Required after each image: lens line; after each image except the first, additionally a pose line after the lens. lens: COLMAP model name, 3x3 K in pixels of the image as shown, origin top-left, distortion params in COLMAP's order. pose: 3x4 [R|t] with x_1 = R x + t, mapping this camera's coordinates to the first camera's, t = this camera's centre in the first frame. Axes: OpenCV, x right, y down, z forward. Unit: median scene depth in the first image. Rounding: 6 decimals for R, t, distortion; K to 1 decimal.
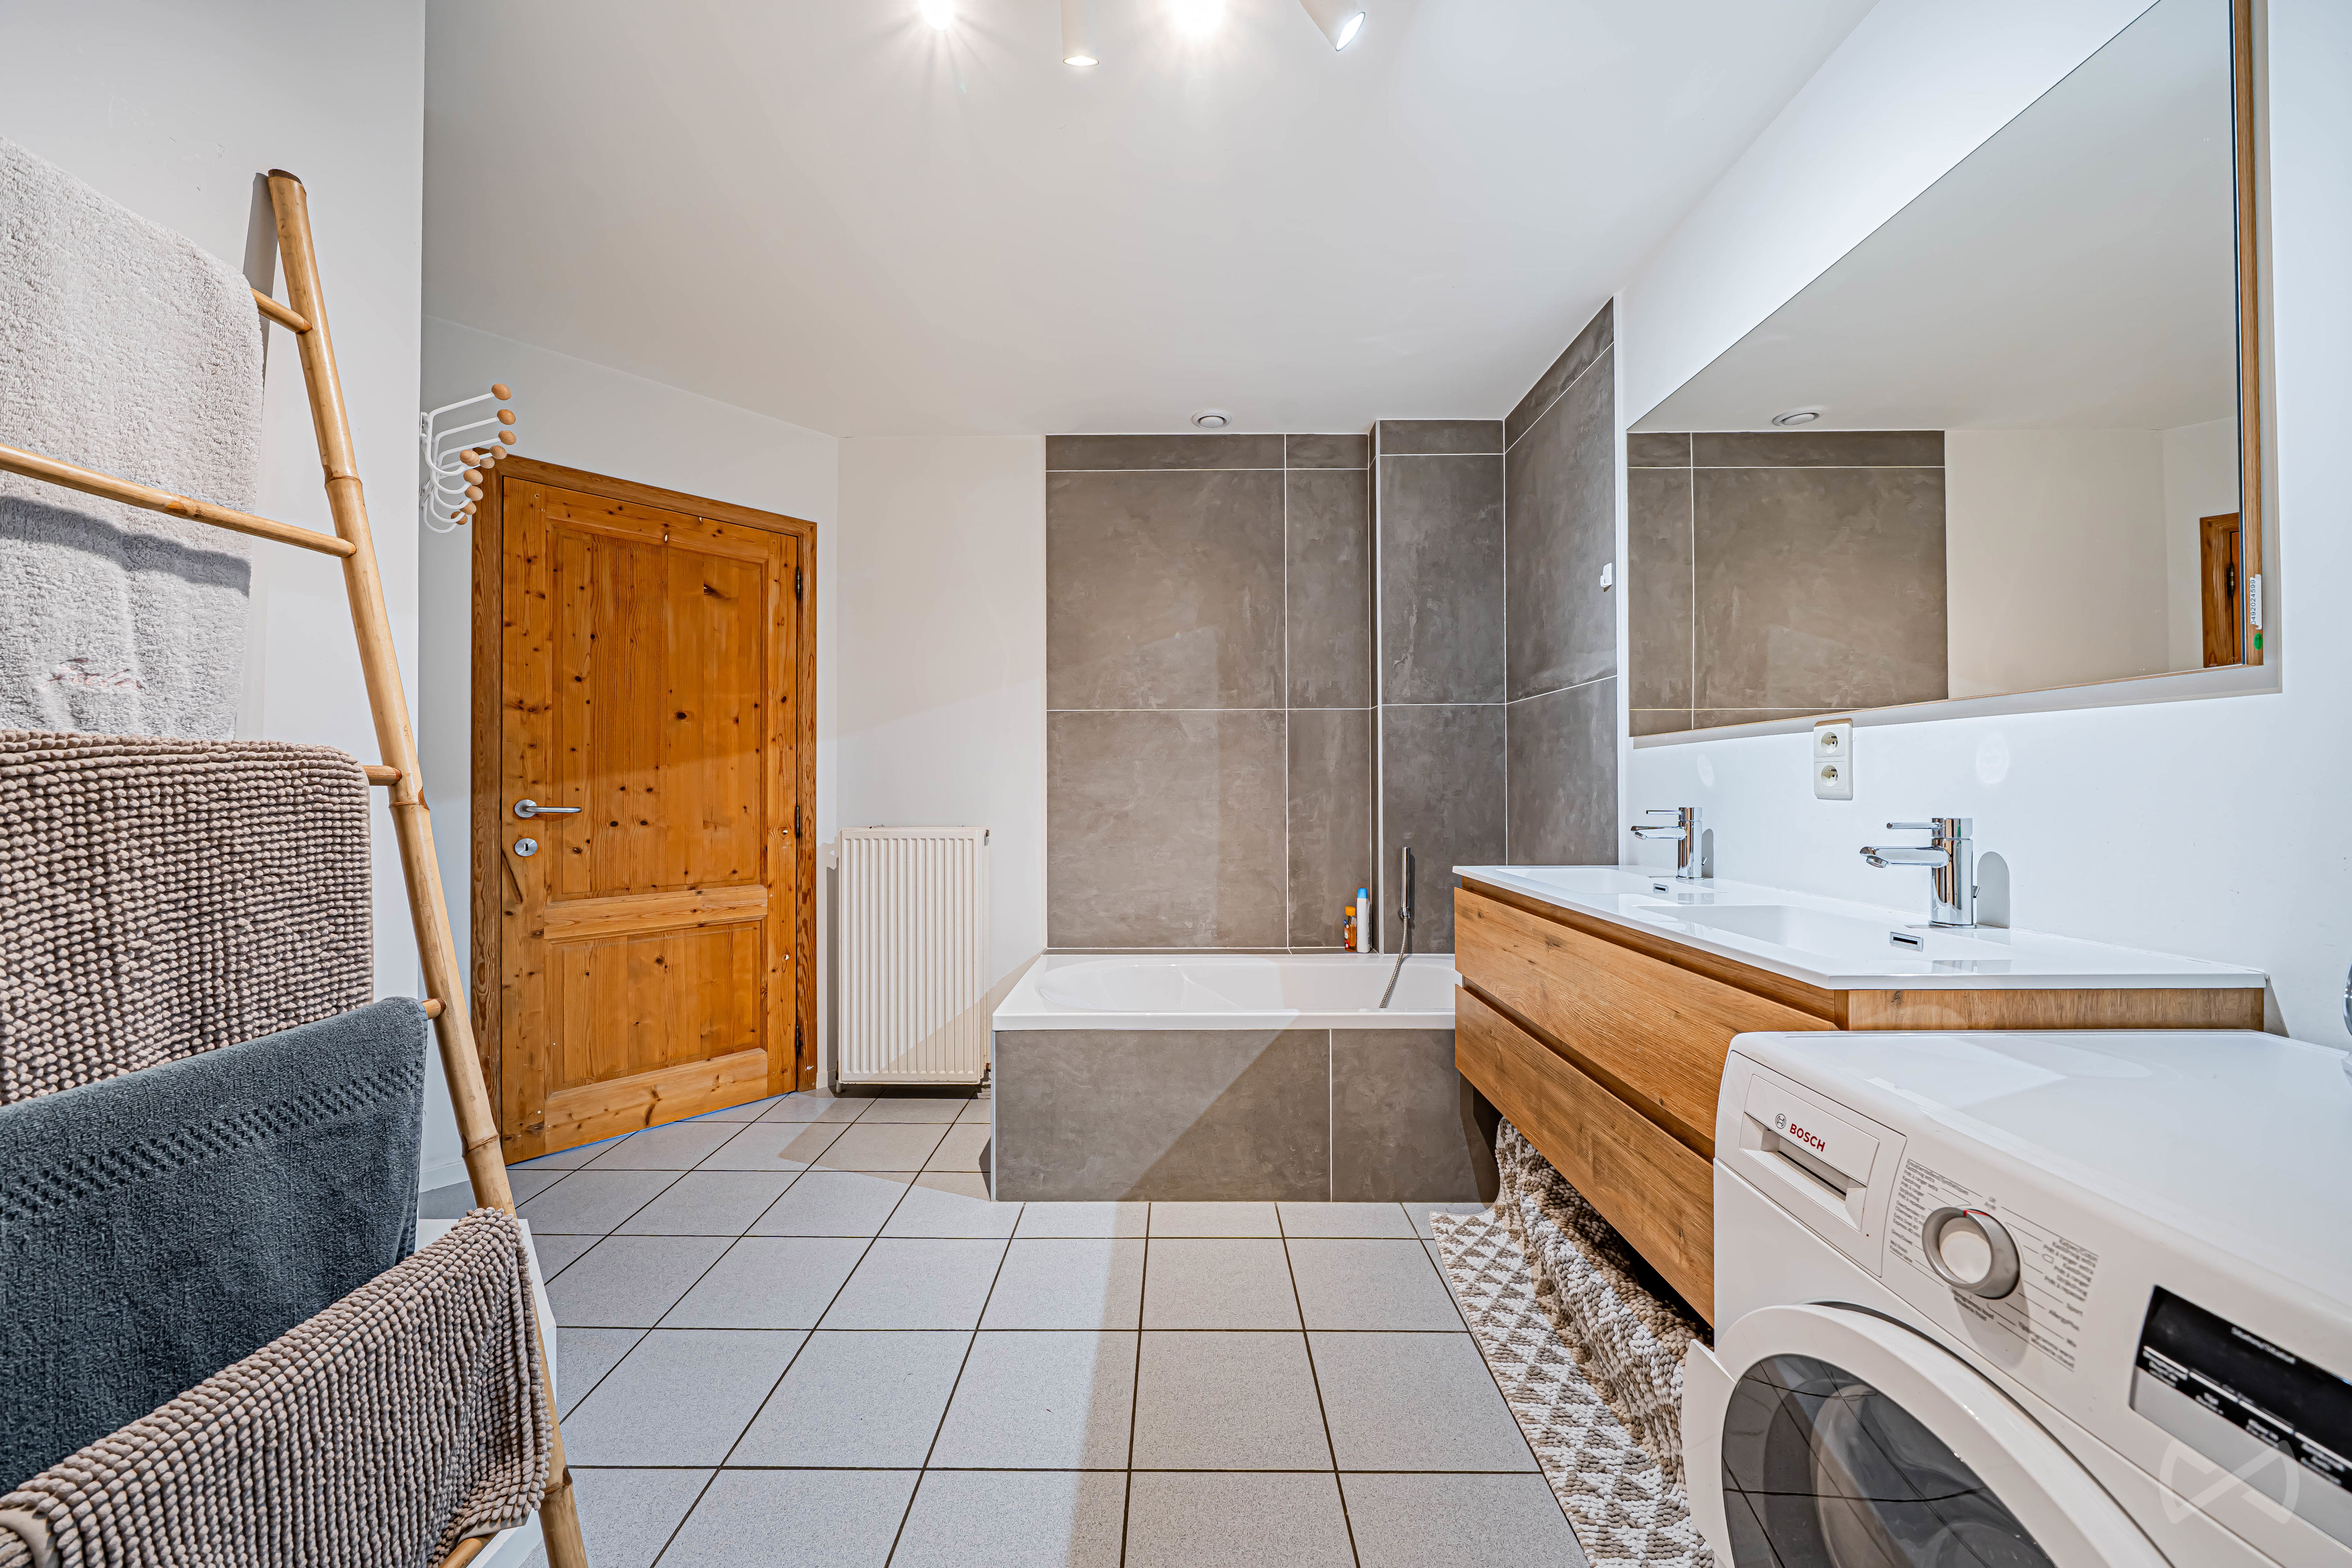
lens RADIAL K [[814.2, 0, 1178.0], [0, 814.2, 784.9], [0, 0, 1]] dist [-0.002875, -0.000170]
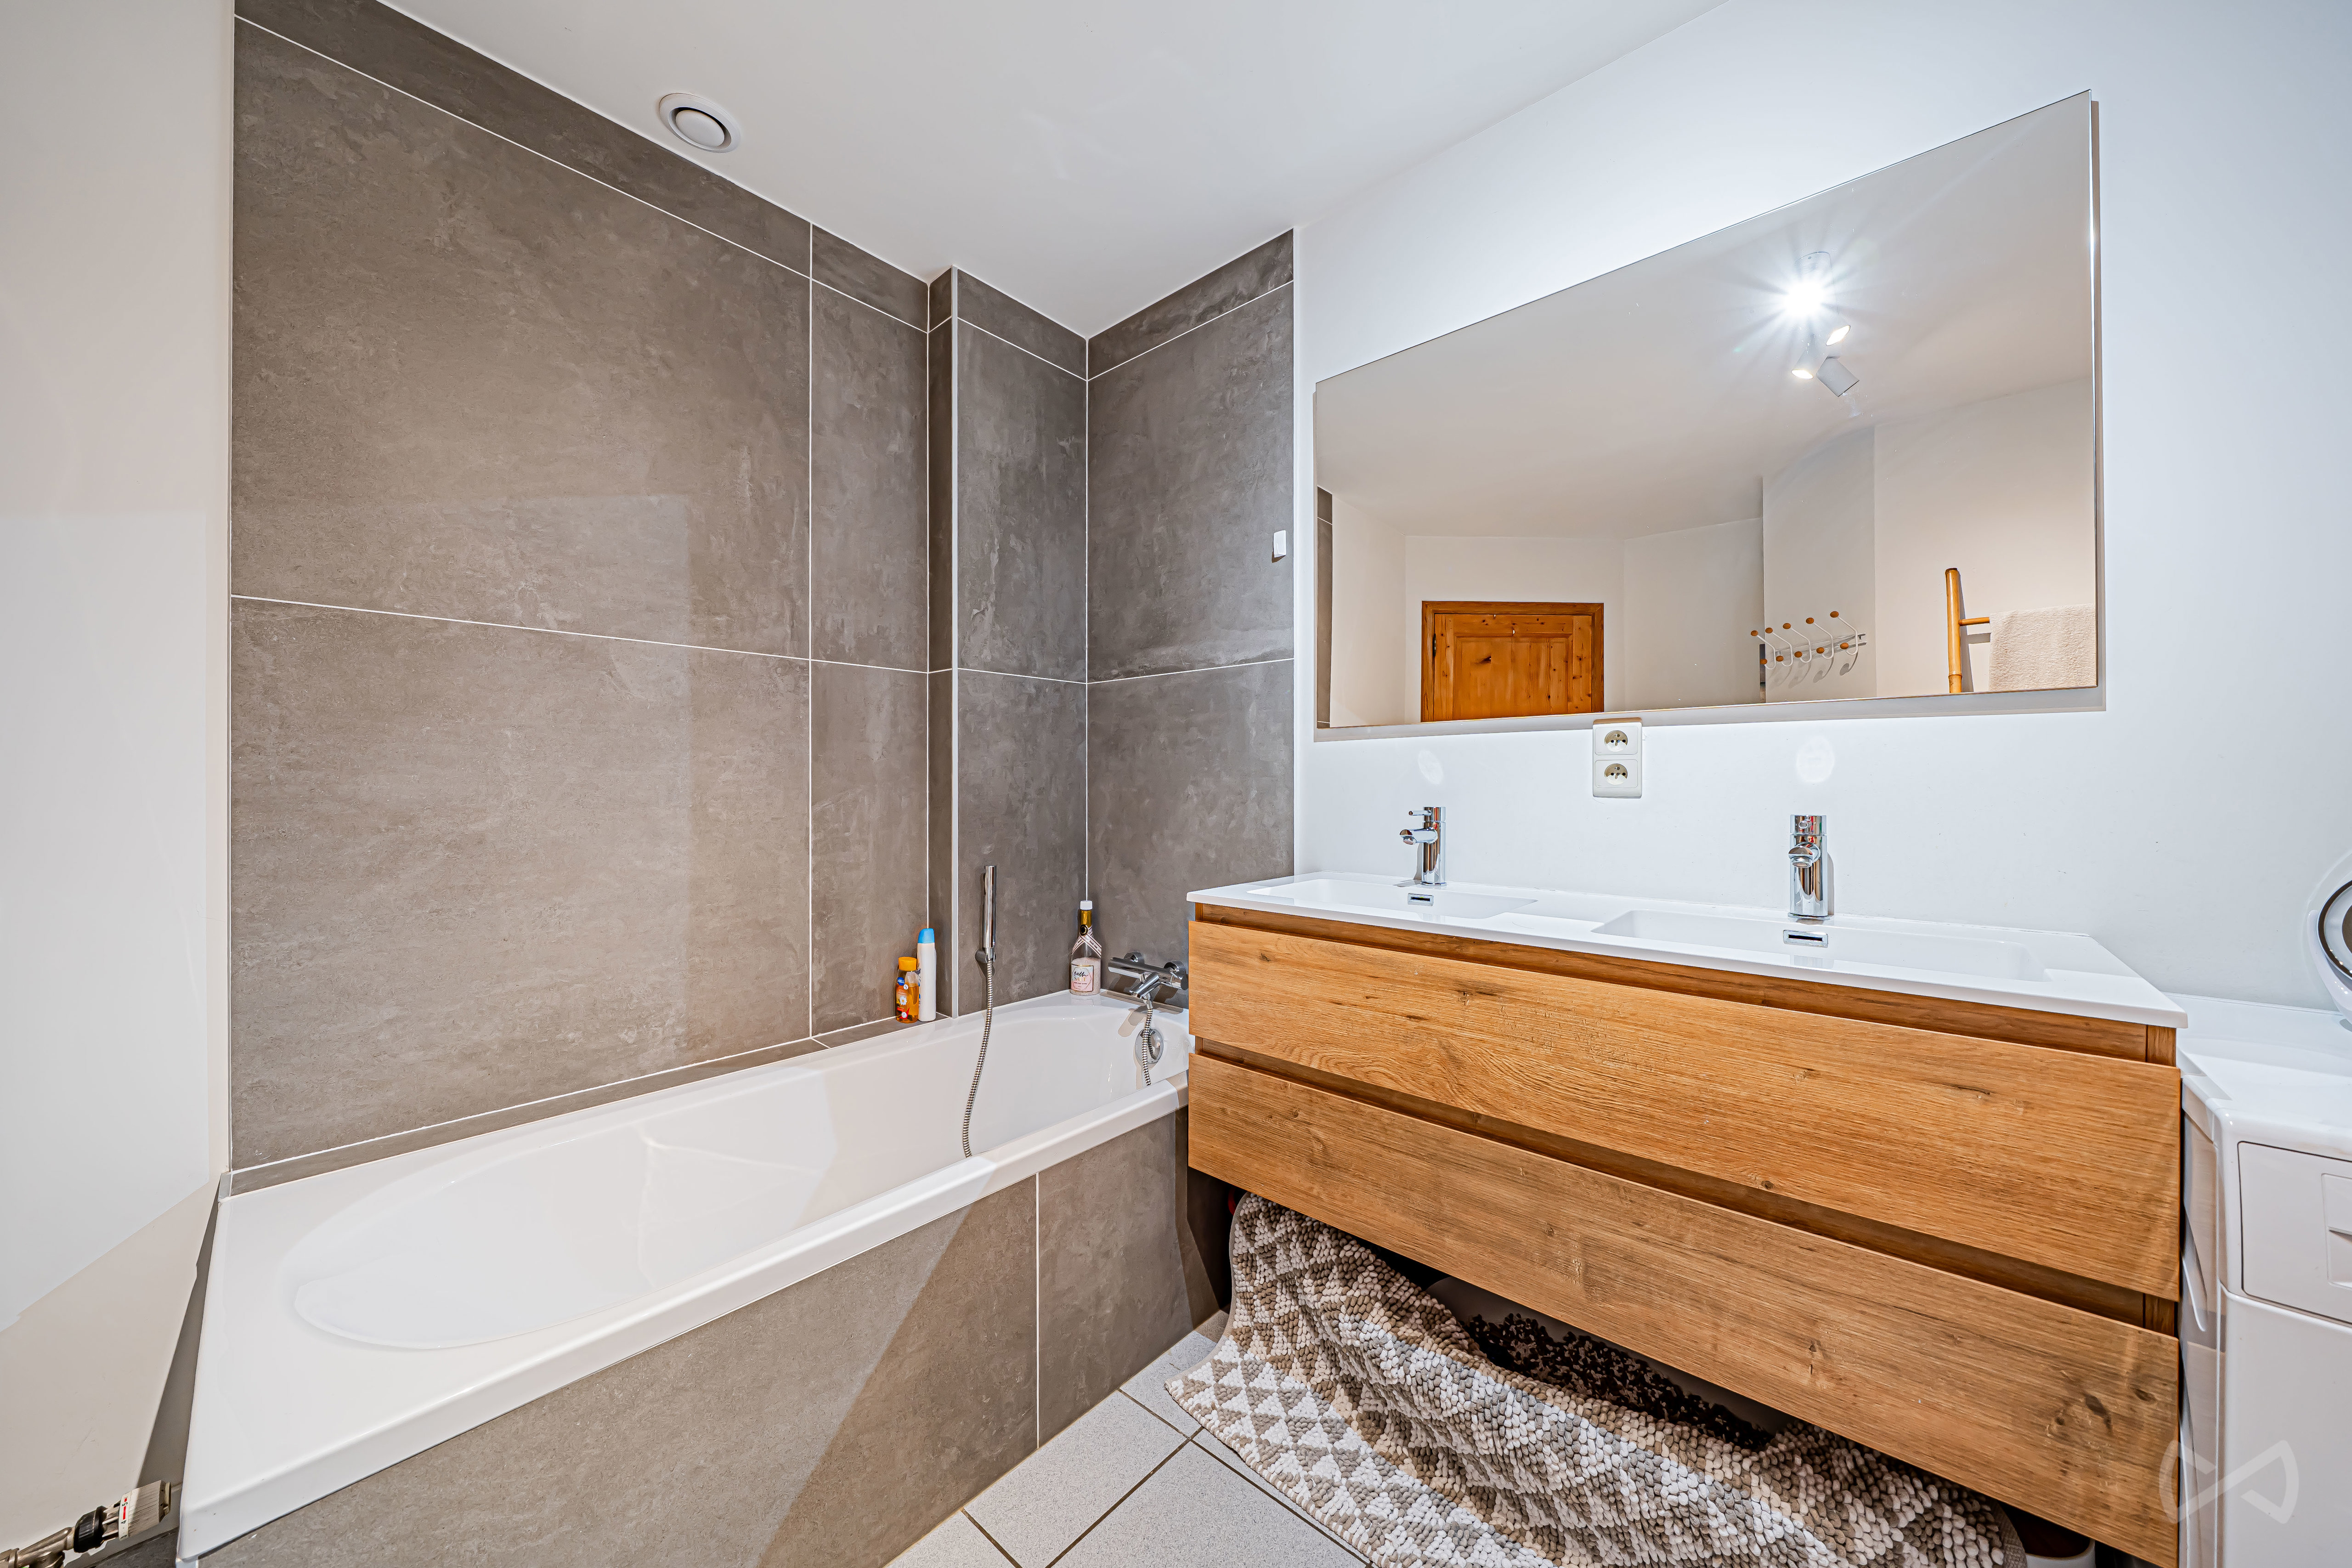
lens RADIAL K [[814.2, 0, 1173.3], [0, 814.2, 781.6], [0, 0, 1]] dist [-0.002875, -0.000170]
pose [[0.660131, 0.003376, 0.751143, -0.160497], [-0.004270, 0.999991, -0.000743, 0.000689], [-0.751138, -0.002717, 0.660140, 0.386838]]
